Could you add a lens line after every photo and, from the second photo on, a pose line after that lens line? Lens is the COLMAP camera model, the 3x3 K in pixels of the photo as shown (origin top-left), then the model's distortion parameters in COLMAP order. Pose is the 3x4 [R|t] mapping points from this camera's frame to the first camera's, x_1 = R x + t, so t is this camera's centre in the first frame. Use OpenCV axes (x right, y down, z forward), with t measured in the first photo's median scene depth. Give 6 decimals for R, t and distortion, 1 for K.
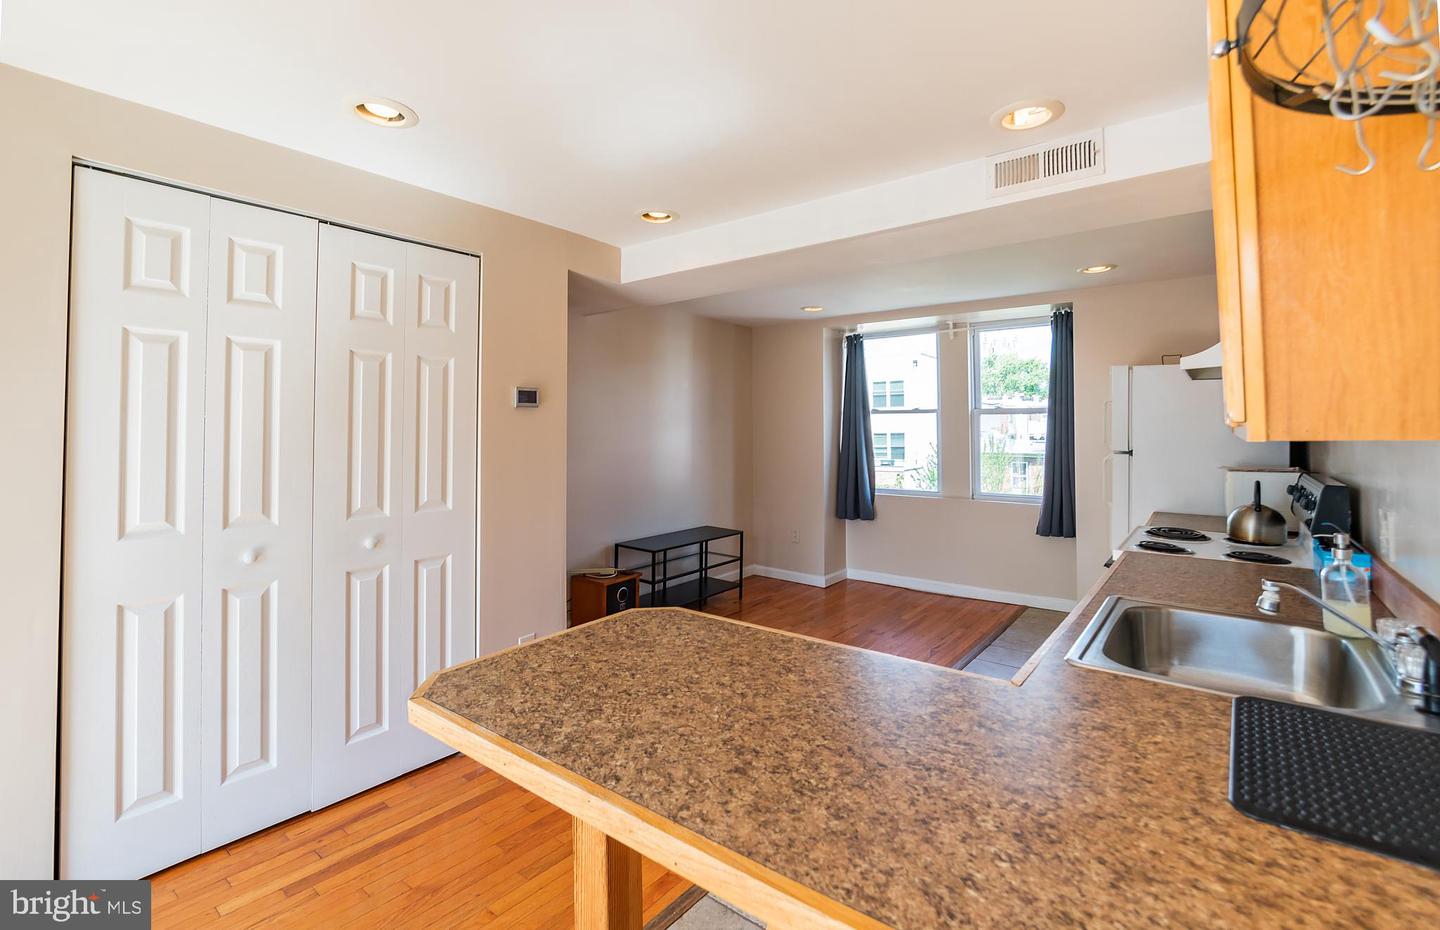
lens RADIAL K [[643.6, 0, 731.7], [0, 643.6, 406.1], [0, 0, 1]] dist [-0.021674, 0.001461]
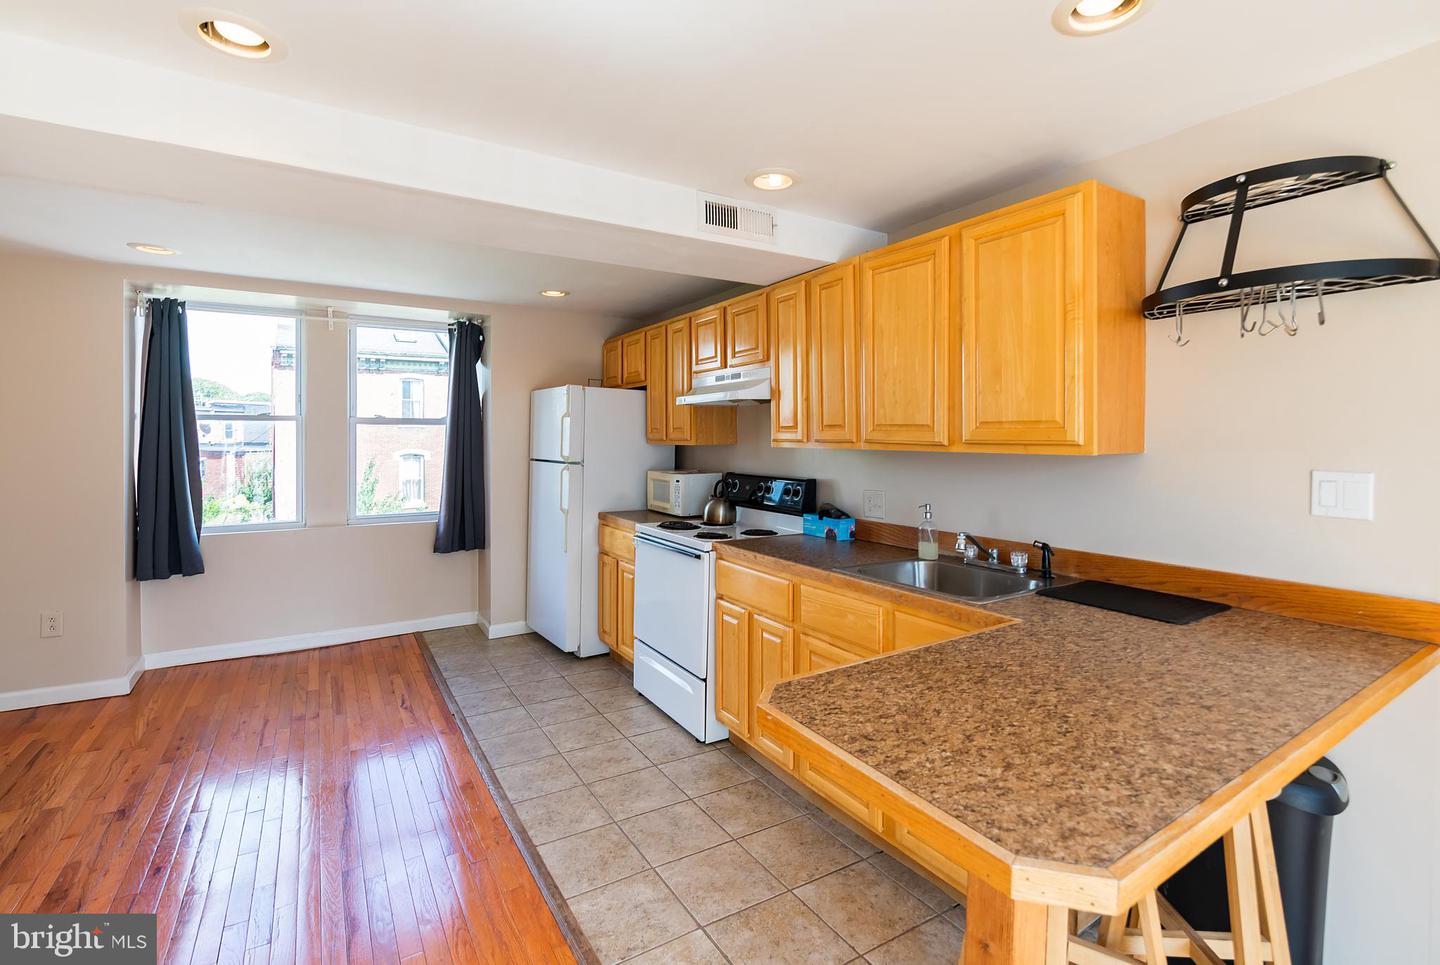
lens RADIAL K [[656.7, 0, 730.4], [0, 656.7, 441.7], [0, 0, 1]] dist [-0.020749, 0.000482]
pose [[0.344049, -0.007867, 0.938919, -0.303032], [-0.034697, 0.999175, 0.021086, 0.001592], [-0.938310, -0.039833, 0.343493, 0.278723]]
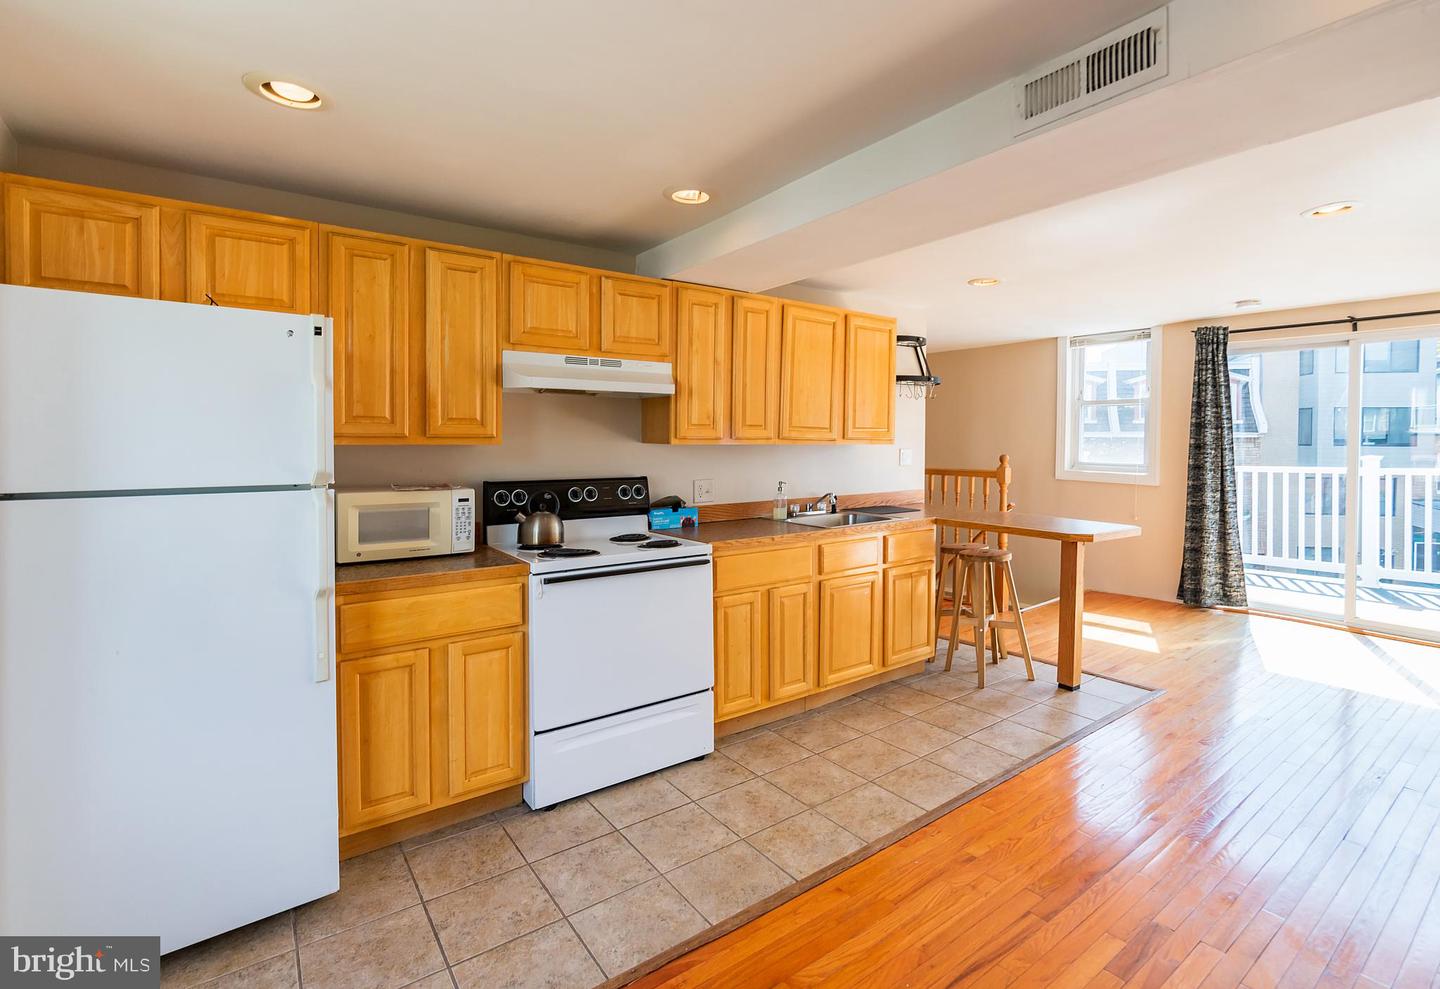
lens RADIAL K [[669.5, 0, 752.3], [0, 669.5, 452.5], [0, 0, 1]] dist [-0.008184, -0.000734]
pose [[-0.962702, -0.012428, 0.270278, 0.100894], [-0.017174, 0.999737, -0.015204, 0.039025], [-0.270018, -0.019279, -0.962662, 1.147881]]
